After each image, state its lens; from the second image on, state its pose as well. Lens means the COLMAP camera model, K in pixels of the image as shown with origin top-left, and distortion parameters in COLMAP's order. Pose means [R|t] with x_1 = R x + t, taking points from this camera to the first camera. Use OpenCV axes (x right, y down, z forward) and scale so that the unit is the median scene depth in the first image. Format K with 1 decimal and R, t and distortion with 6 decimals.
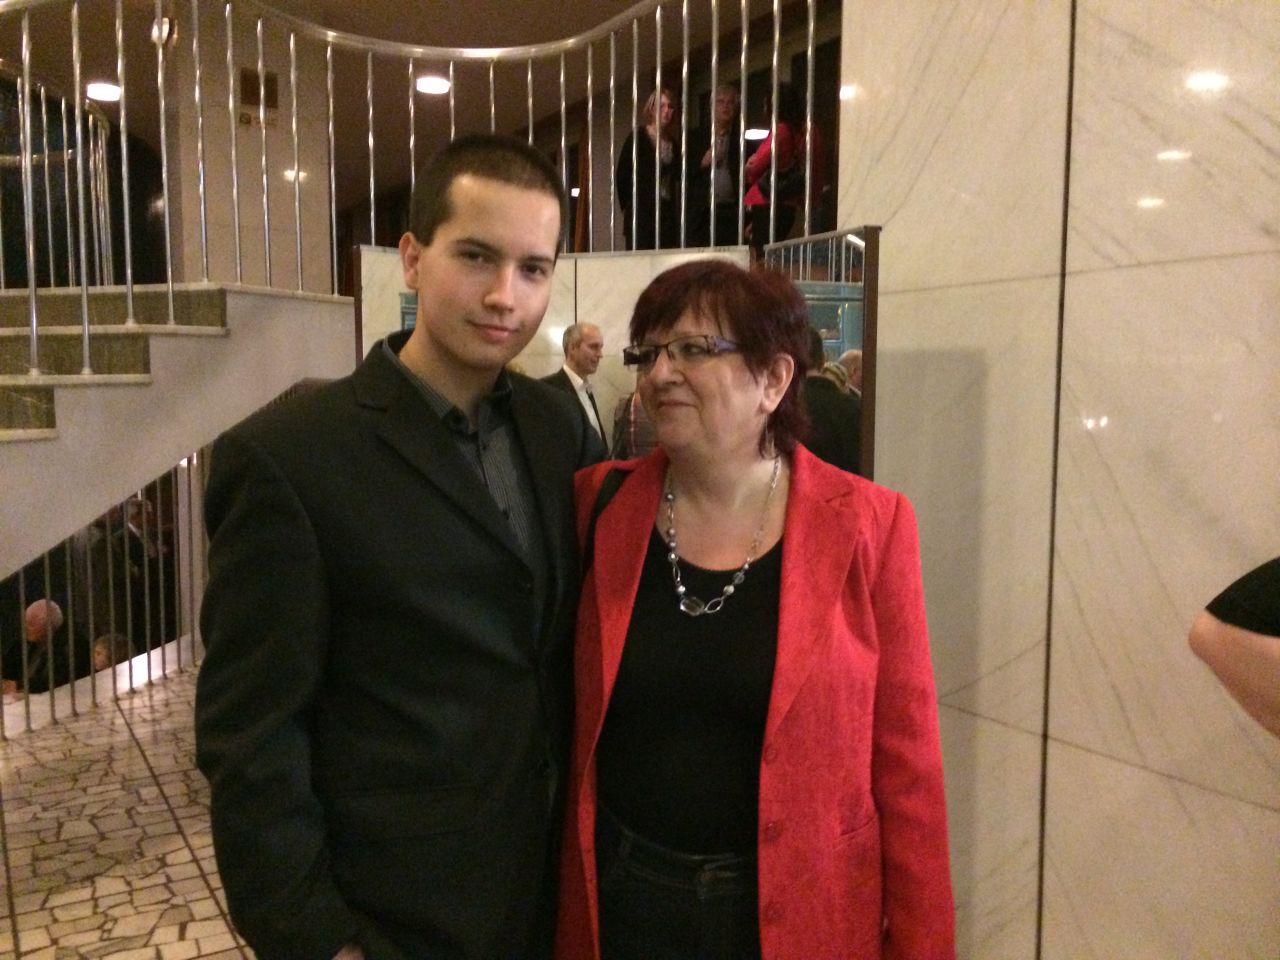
lens RADIAL K [[1130.9, 0, 640.0], [0, 1130.9, 480.0], [0, 0, 1]] dist [0.117069, -0.144330]
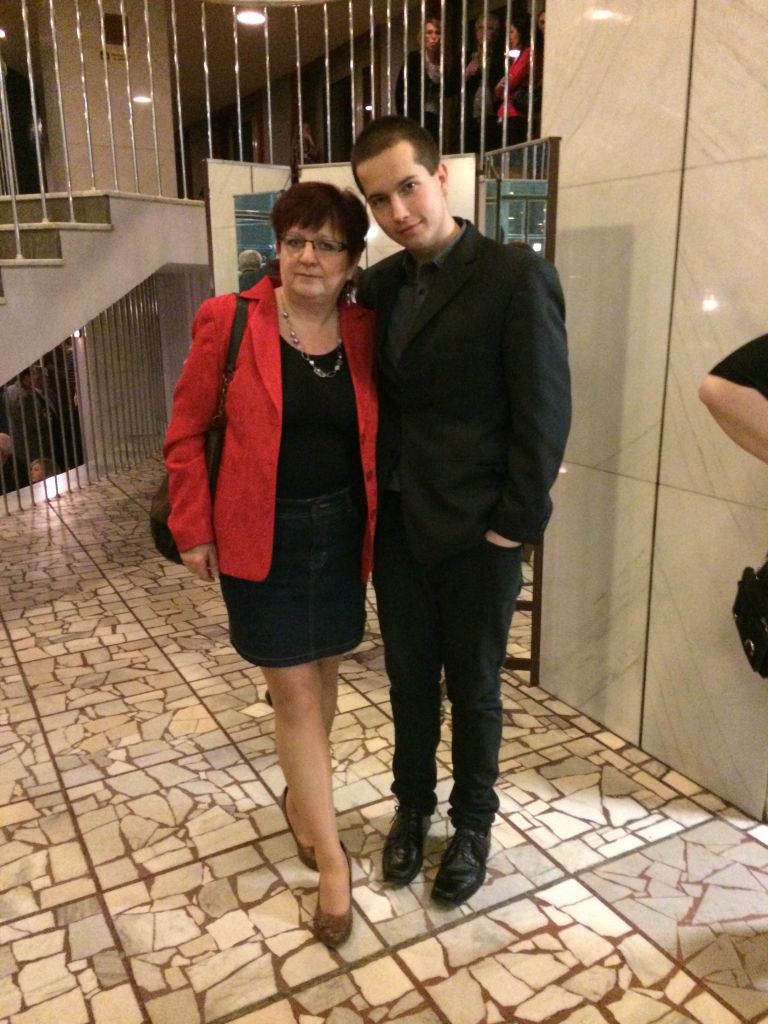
lens RADIAL K [[909.5, 0, 384.0], [0, 909.5, 512.0], [0, 0, 1]] dist [0.111720, -0.138917]
pose [[0.998653, -0.002293, -0.051826, 0.025867], [0.010921, 0.985926, 0.166828, 0.028063], [0.050714, -0.167169, 0.984623, -0.142676]]
